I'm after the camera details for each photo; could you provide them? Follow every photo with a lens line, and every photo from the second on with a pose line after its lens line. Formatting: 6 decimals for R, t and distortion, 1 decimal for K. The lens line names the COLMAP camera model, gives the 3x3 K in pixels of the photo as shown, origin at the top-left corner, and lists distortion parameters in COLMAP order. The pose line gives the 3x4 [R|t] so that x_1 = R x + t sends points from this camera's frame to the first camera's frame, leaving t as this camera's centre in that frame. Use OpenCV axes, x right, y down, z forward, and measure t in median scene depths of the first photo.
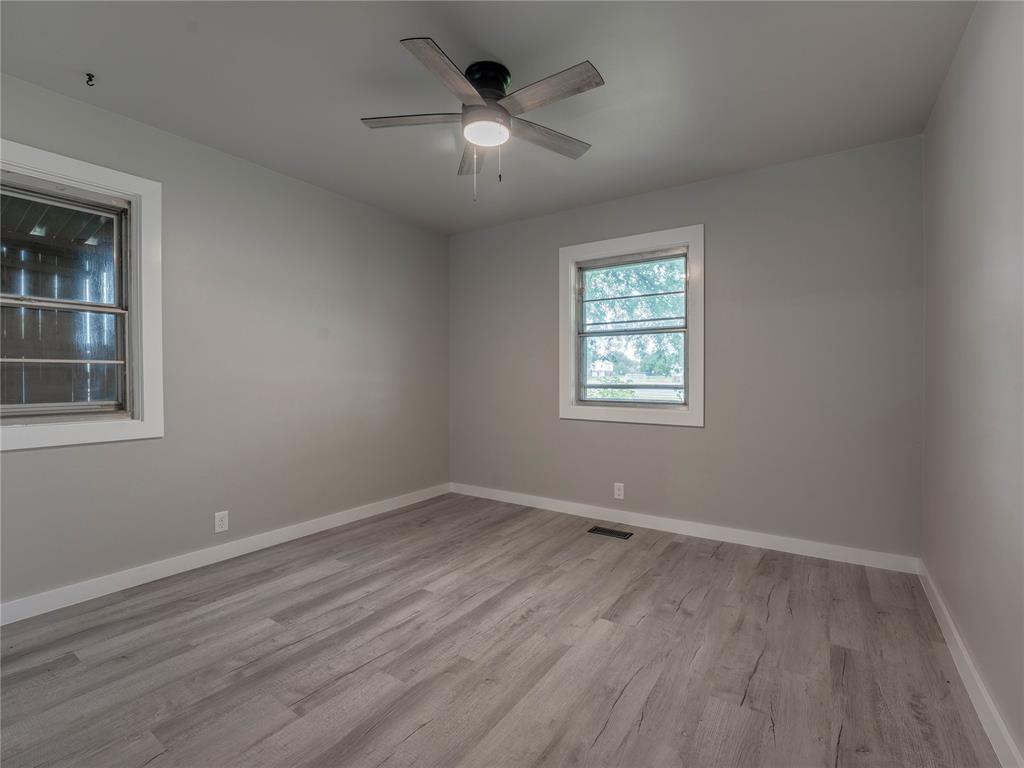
lens RADIAL K [[474.2, 0, 513.5], [0, 474.2, 381.1], [0, 0, 1]] dist [-0.031430, 0.004263]
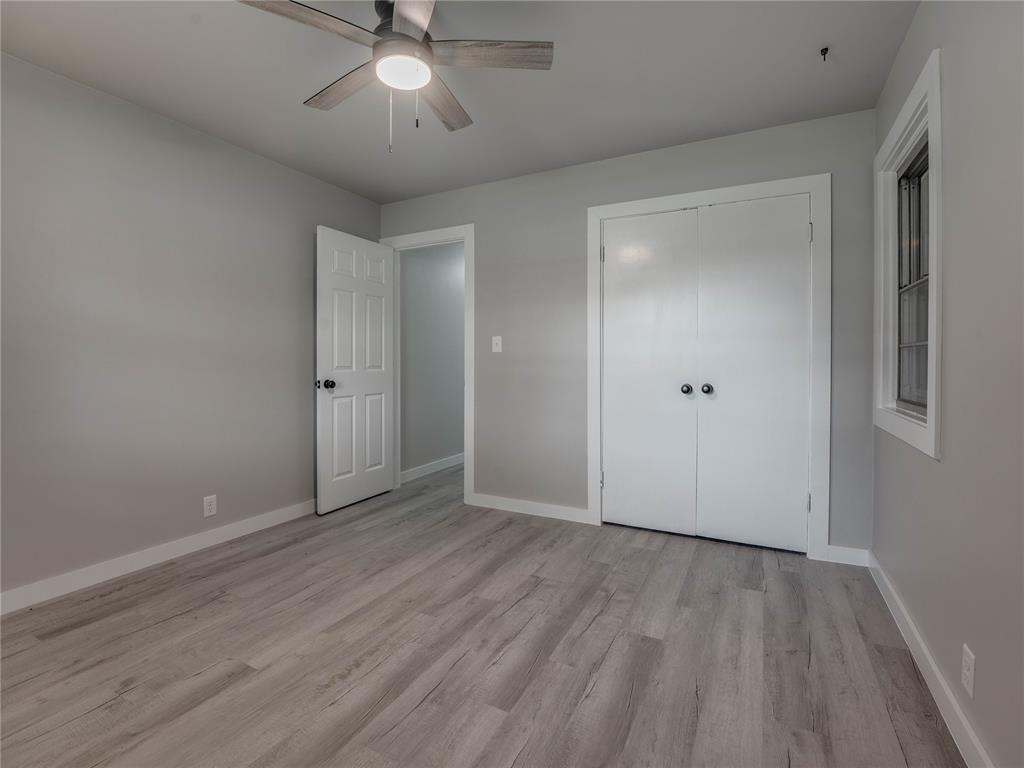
lens RADIAL K [[474.2, 0, 507.7], [0, 474.2, 364.1], [0, 0, 1]] dist [-0.031430, 0.004263]
pose [[-0.995162, -0.000863, -0.098247, -0.151235], [-0.002497, 0.999861, 0.016508, -0.015763], [0.098219, 0.016674, -0.995025, 1.785146]]
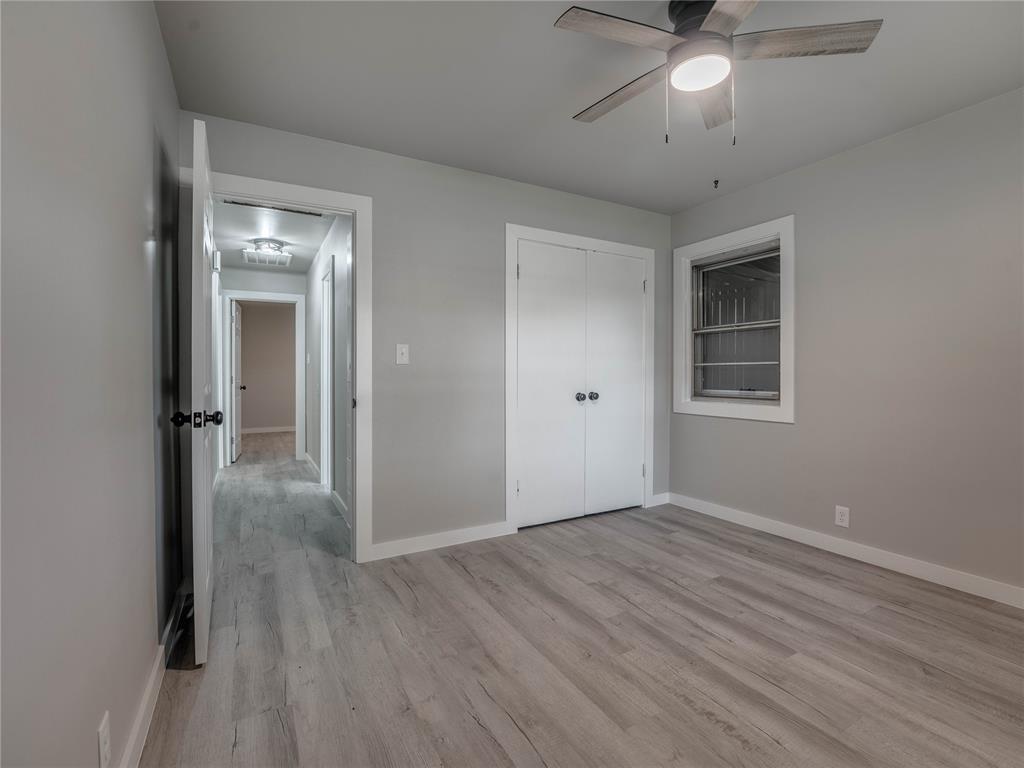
lens RADIAL K [[474.2, 0, 505.8], [0, 474.2, 378.0], [0, 0, 1]] dist [-0.031430, 0.004263]
pose [[-0.464101, 0.008467, -0.885742, 0.774181], [-0.008121, 0.999872, 0.013812, -0.011133], [0.885745, 0.013603, -0.463972, 1.039804]]
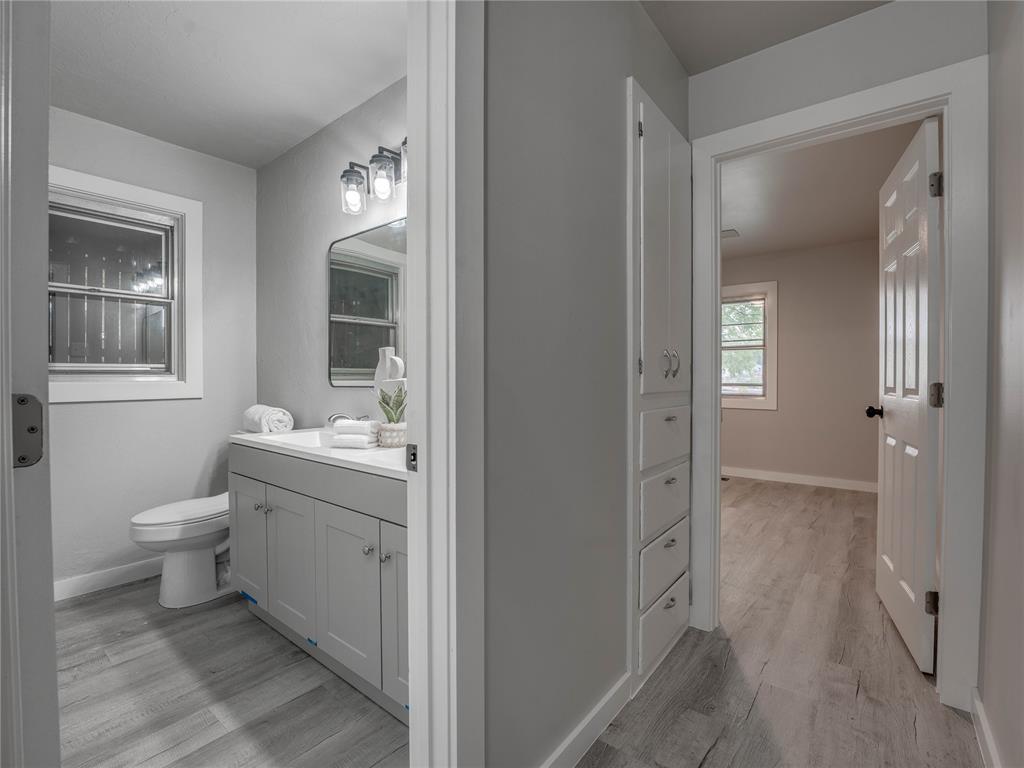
lens RADIAL K [[474.2, 0, 511.7], [0, 474.2, 384.7], [0, 0, 1]] dist [-0.031430, 0.004263]
pose [[0.996891, -0.000269, -0.078792, -0.524028], [0.000623, 0.999990, 0.004471, 0.008184], [0.078790, -0.004506, 0.996881, -0.931566]]
